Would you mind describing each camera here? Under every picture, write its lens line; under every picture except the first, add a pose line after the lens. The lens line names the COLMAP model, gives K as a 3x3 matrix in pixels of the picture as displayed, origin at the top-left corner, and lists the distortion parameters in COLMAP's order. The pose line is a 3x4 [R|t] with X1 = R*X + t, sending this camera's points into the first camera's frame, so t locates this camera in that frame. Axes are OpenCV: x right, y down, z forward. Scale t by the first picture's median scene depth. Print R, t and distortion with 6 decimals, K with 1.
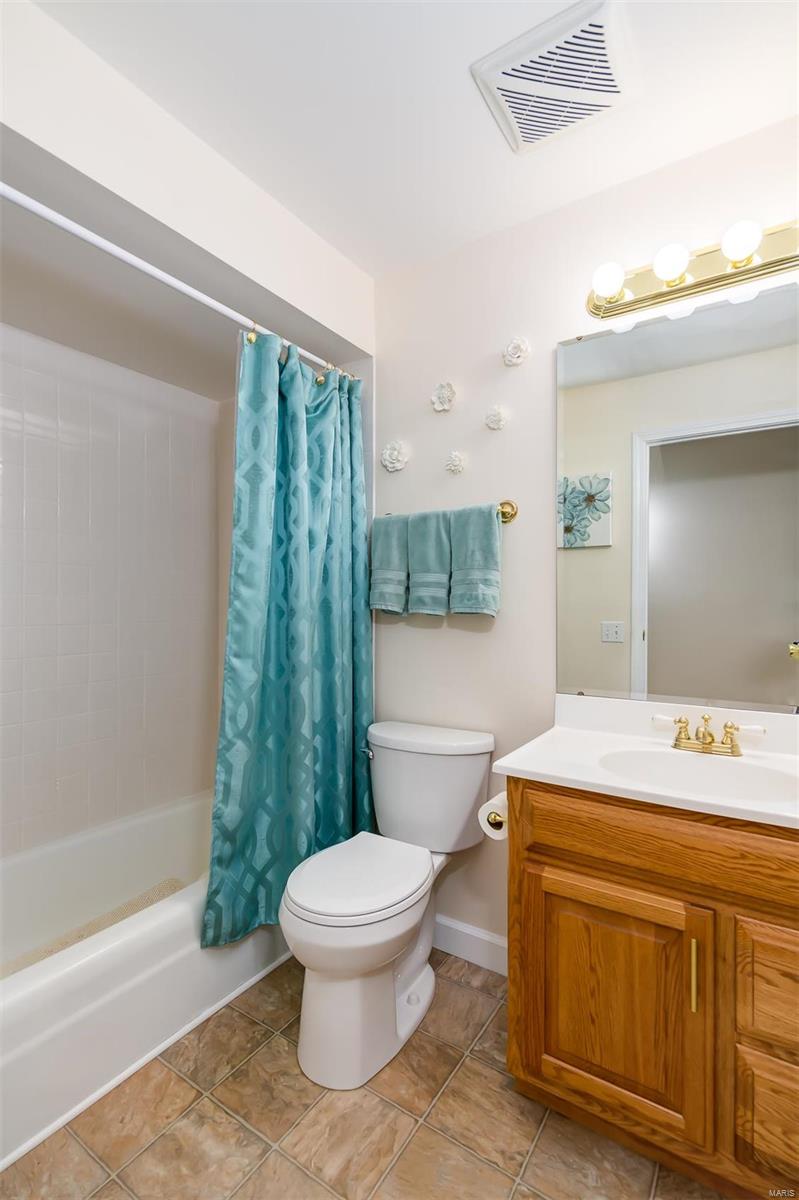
lens RADIAL K [[561.8, 0, 397.7], [0, 561.8, 602.9], [0, 0, 1]] dist [0.002481, -0.002893]
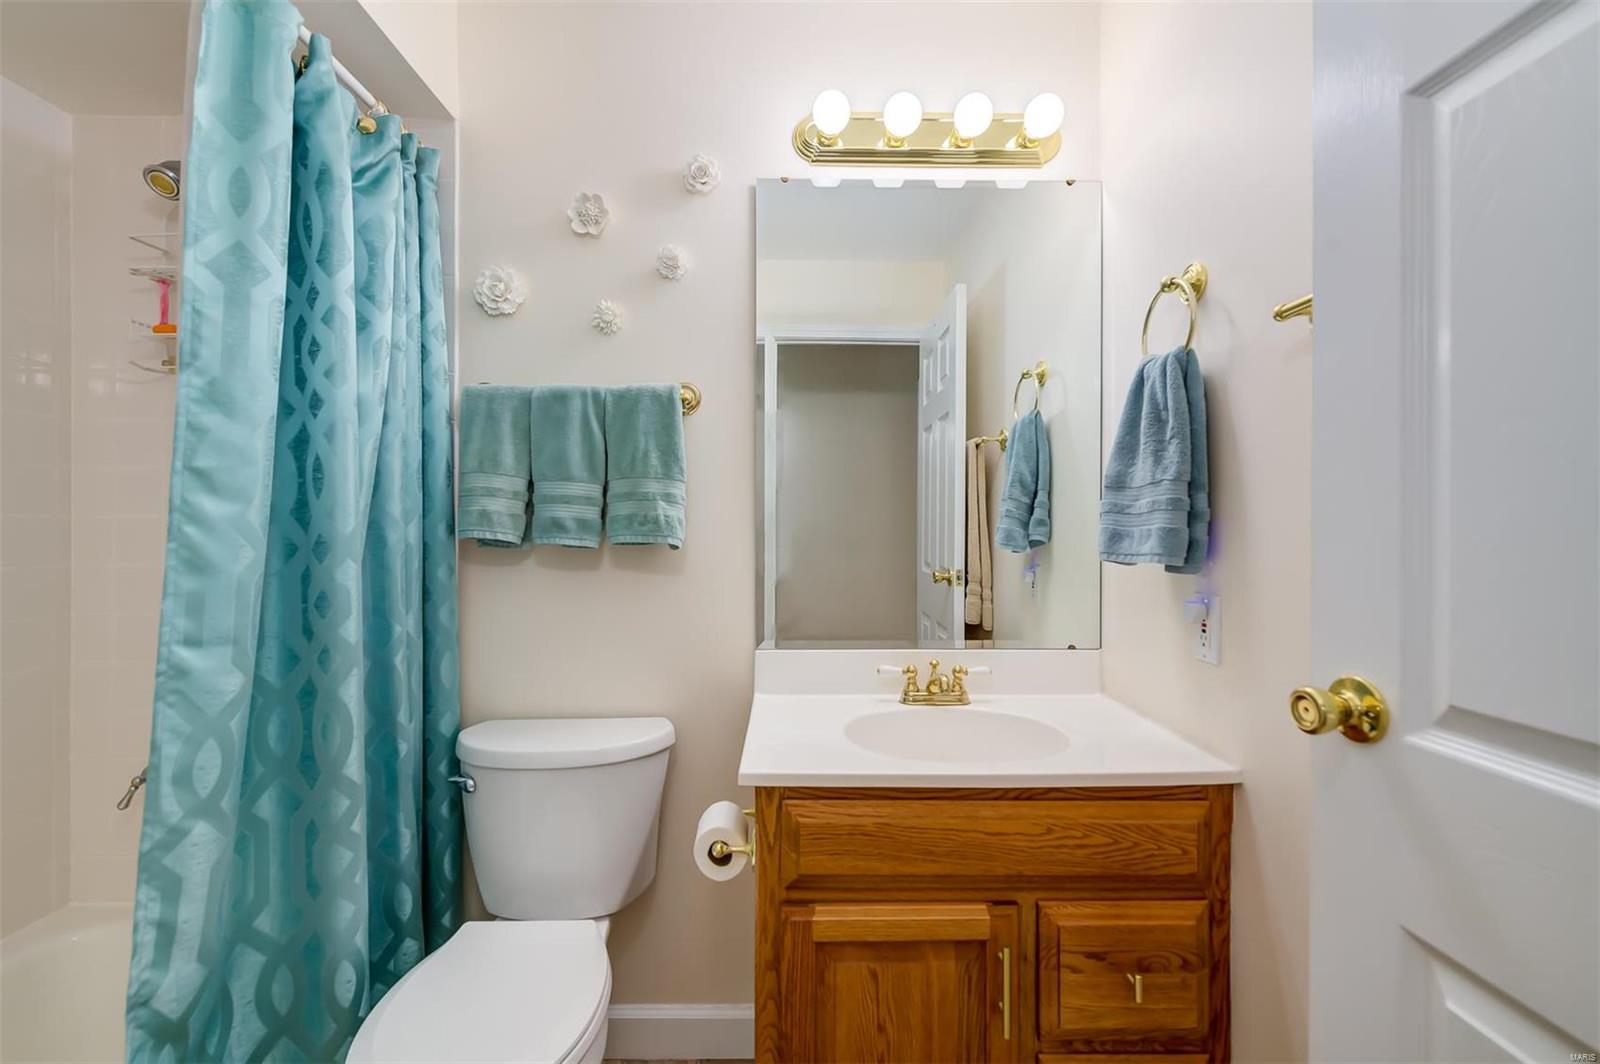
lens RADIAL K [[670.7, 0, 796.9], [0, 670.7, 525.3], [0, 0, 1]] dist [-0.000760, -0.000591]
pose [[0.832931, 0.000758, 0.553376, -0.166772], [-0.000969, 1.000000, 0.000089, -0.004295], [-0.553376, -0.000611, 0.832932, 0.241341]]
